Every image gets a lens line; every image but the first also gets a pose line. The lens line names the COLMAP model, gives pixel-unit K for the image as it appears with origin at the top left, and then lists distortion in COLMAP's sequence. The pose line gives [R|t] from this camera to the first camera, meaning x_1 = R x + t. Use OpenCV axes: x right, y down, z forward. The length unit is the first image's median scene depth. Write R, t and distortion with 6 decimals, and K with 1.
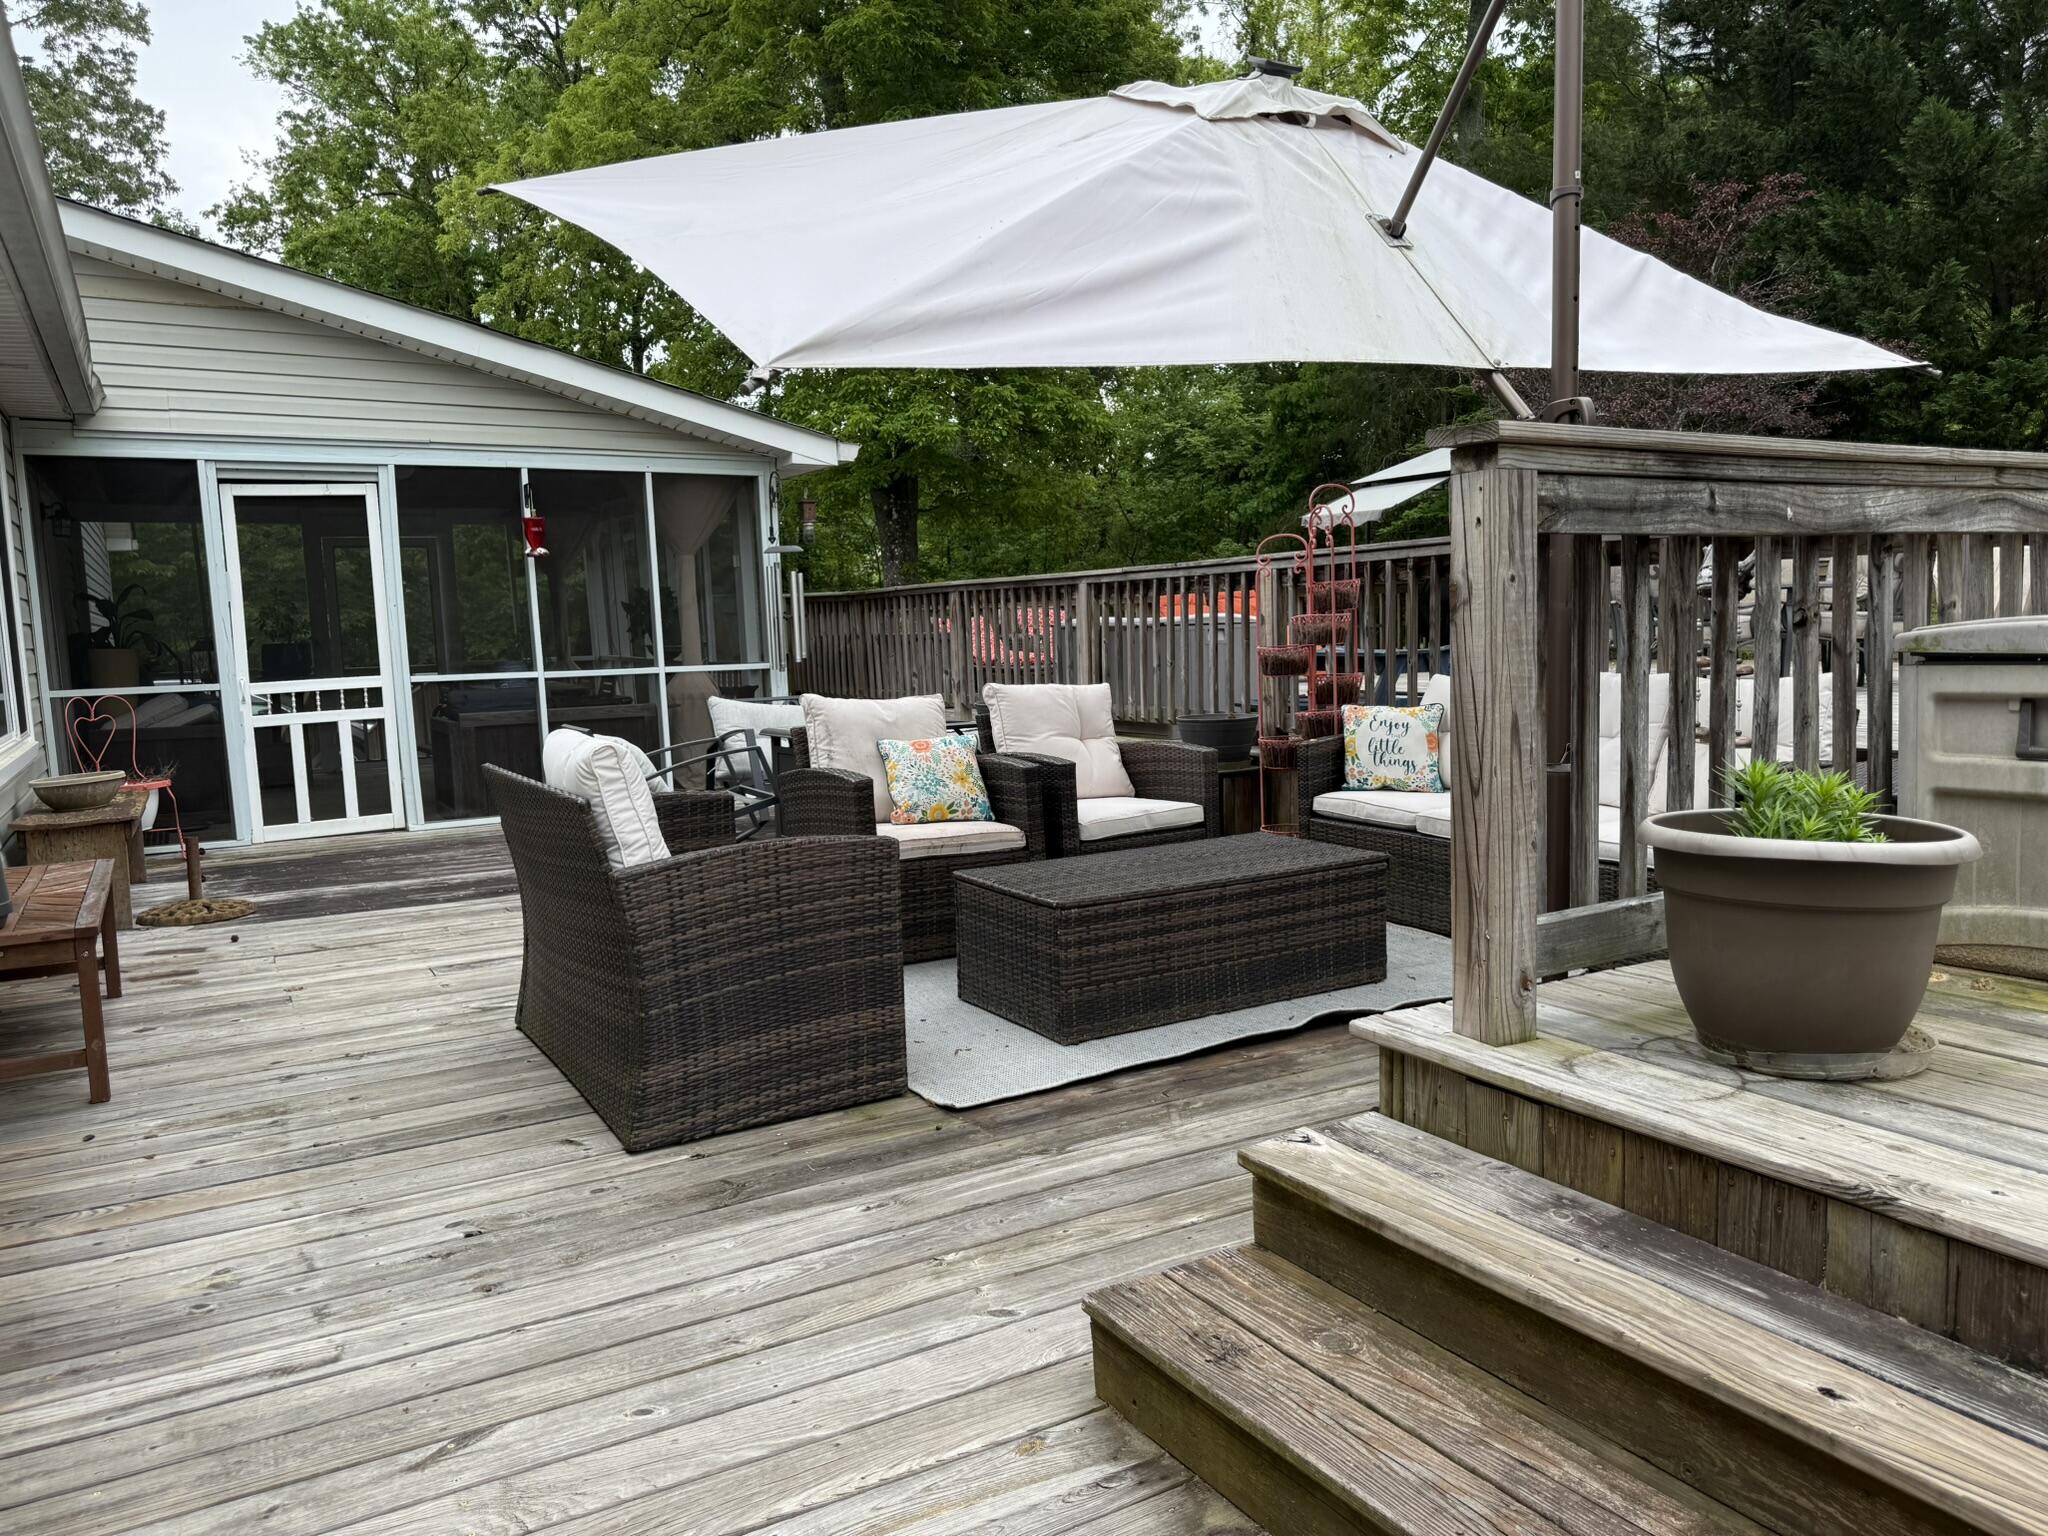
lens RADIAL K [[1425.2, 0, 1024.0], [0, 1425.2, 768.0], [0, 0, 1]] dist [0.066533, -0.076747]
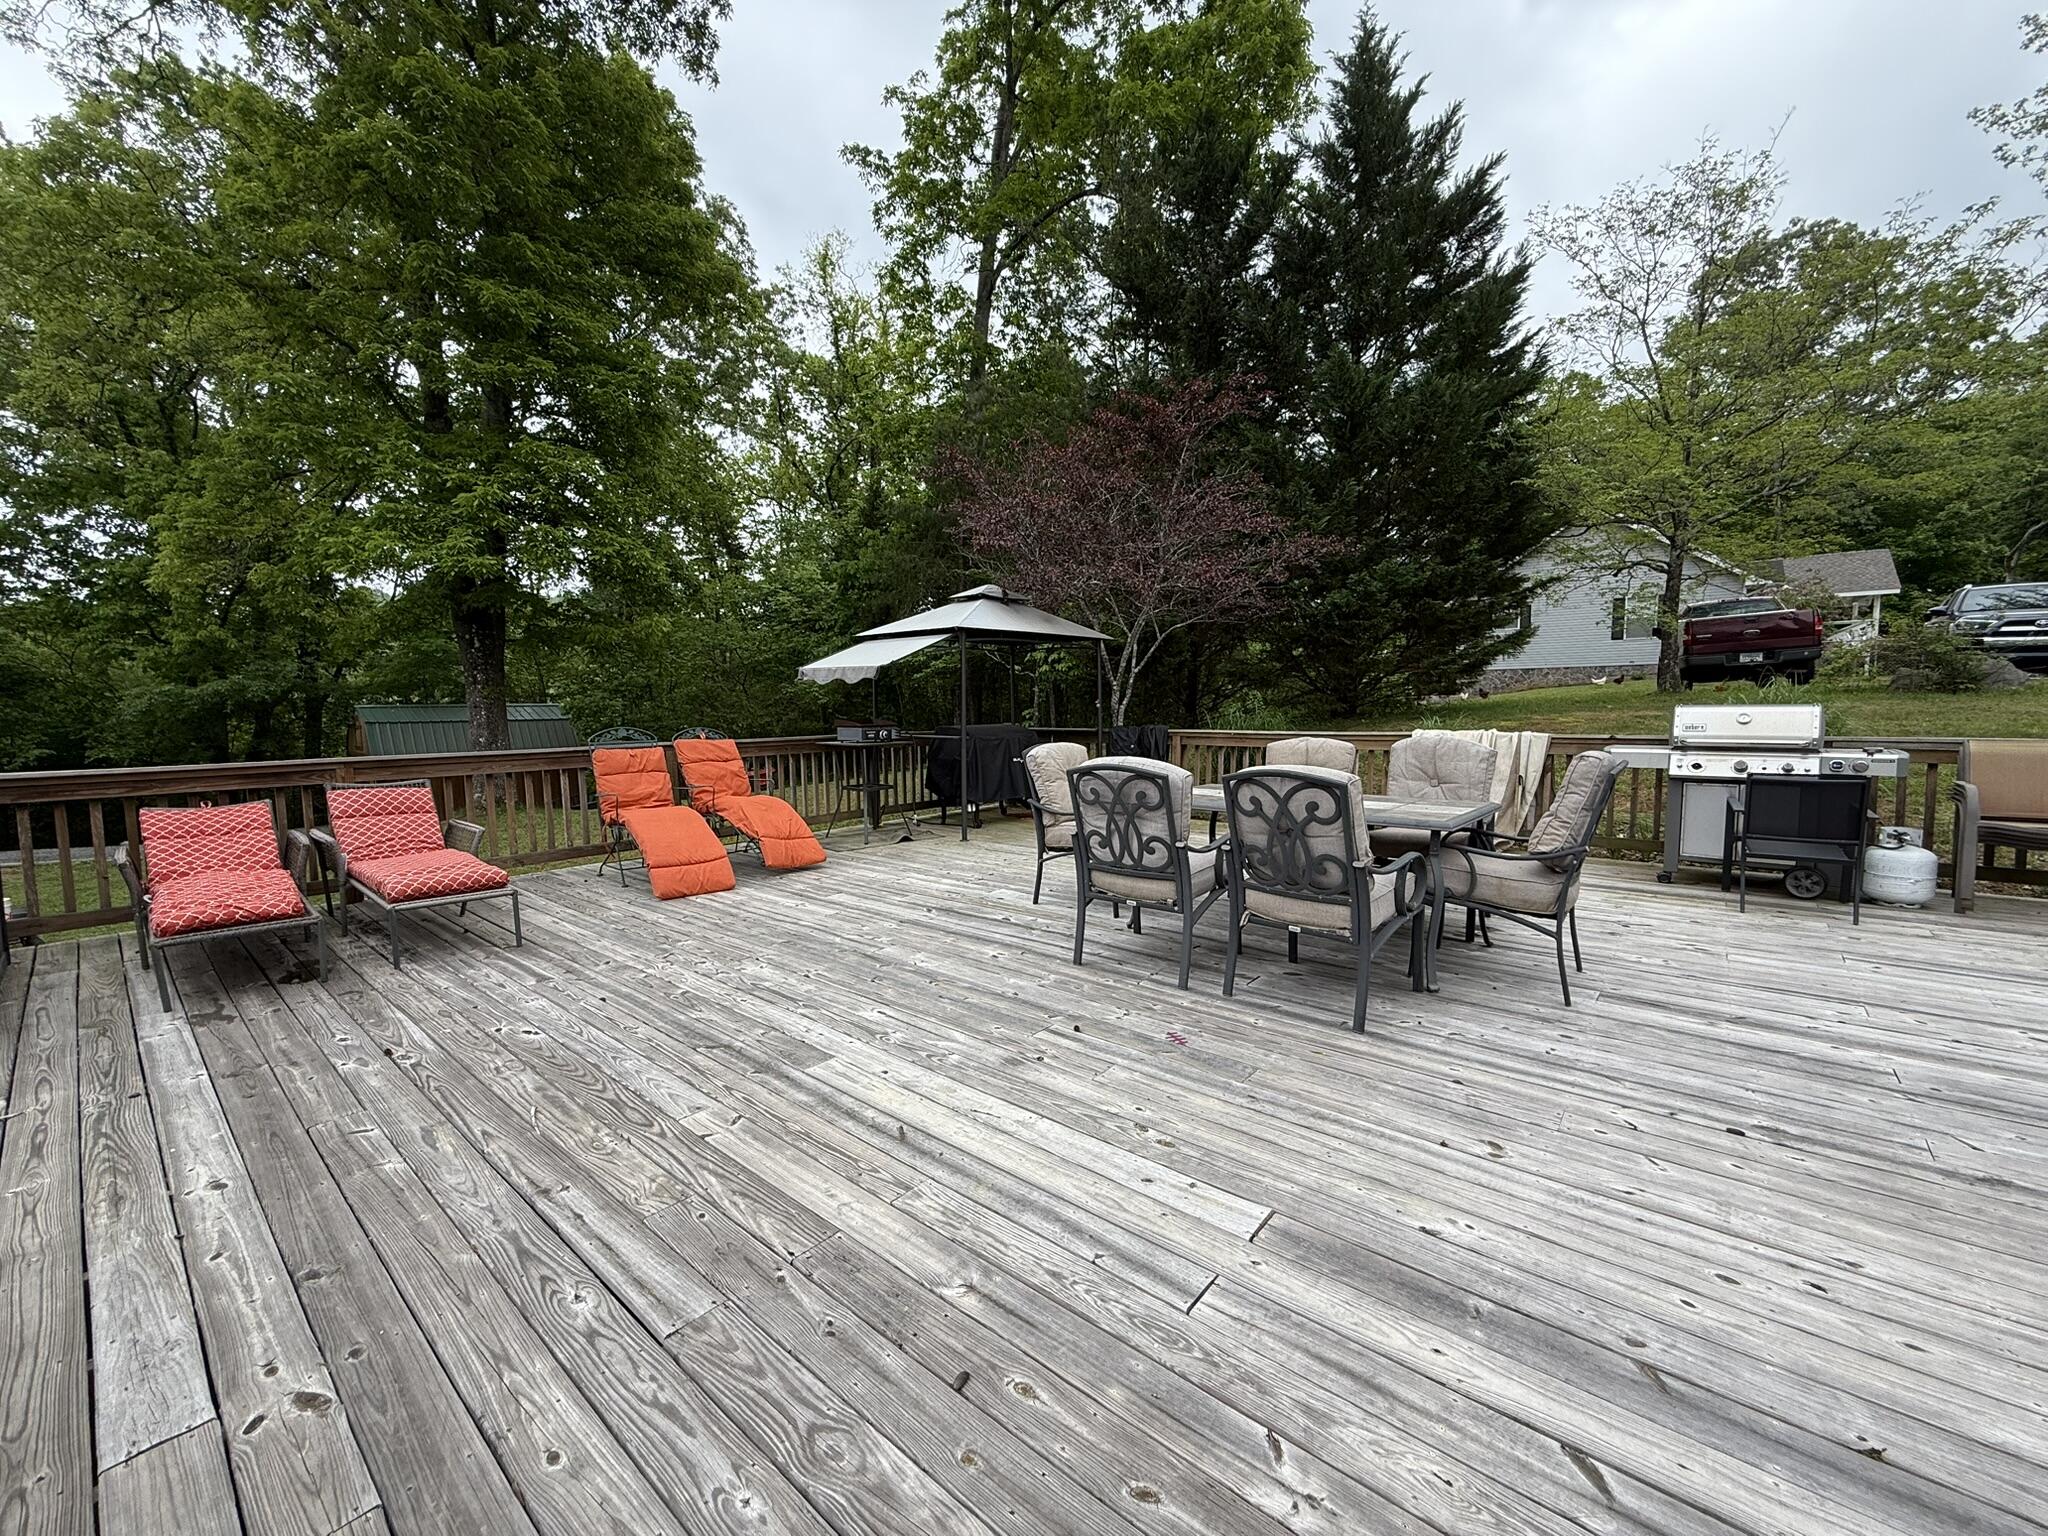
lens RADIAL K [[811.7, 0, 1024.0], [0, 811.7, 768.0], [0, 0, 1]] dist [-0.000151, 0.000000]
pose [[0.942239, -0.000242, 0.334942, 0.085759], [0.012086, 0.999373, -0.033277, -0.050634], [-0.334724, 0.035404, 0.941651, 0.250734]]
